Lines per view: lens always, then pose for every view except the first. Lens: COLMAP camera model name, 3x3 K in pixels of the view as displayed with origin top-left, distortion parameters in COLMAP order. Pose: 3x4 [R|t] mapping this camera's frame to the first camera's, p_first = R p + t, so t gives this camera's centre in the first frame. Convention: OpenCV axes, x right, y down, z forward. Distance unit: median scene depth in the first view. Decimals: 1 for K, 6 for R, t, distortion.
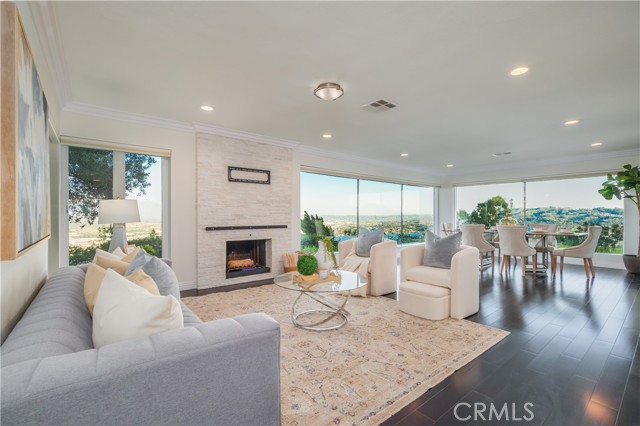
lens RADIAL K [[281.9, 0, 321.6], [0, 281.9, 213.3], [0, 0, 1]] dist [0.003761, -0.000057]
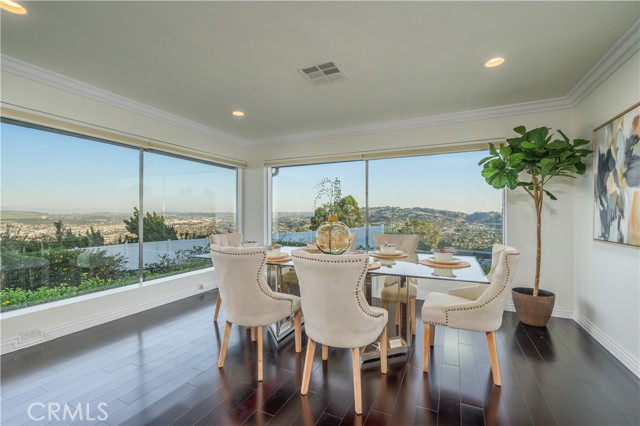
lens RADIAL K [[281.9, 0, 318.2], [0, 281.9, 214.6], [0, 0, 1]] dist [0.003761, -0.000057]
pose [[0.903573, -0.000427, 0.428435, 0.554798], [-0.005636, 0.999901, 0.012883, -0.006039], [-0.428398, -0.014055, 0.903481, 0.757279]]
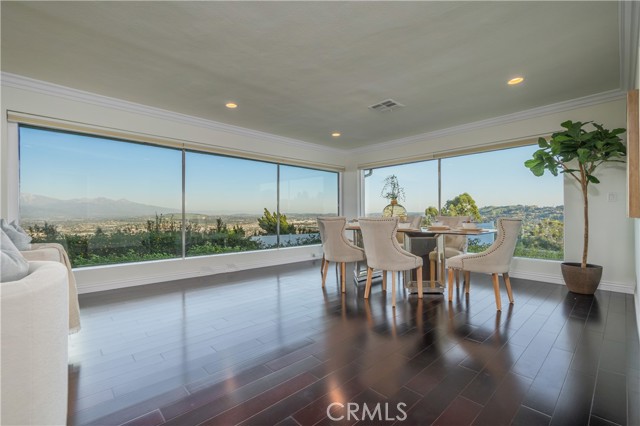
lens RADIAL K [[281.9, 0, 320.6], [0, 281.9, 212.8], [0, 0, 1]] dist [0.003761, -0.000057]
pose [[0.997699, -0.003969, 0.067684, 0.548972], [0.003785, 0.999989, 0.002838, 0.033426], [-0.067694, -0.002575, 0.997703, 0.457654]]
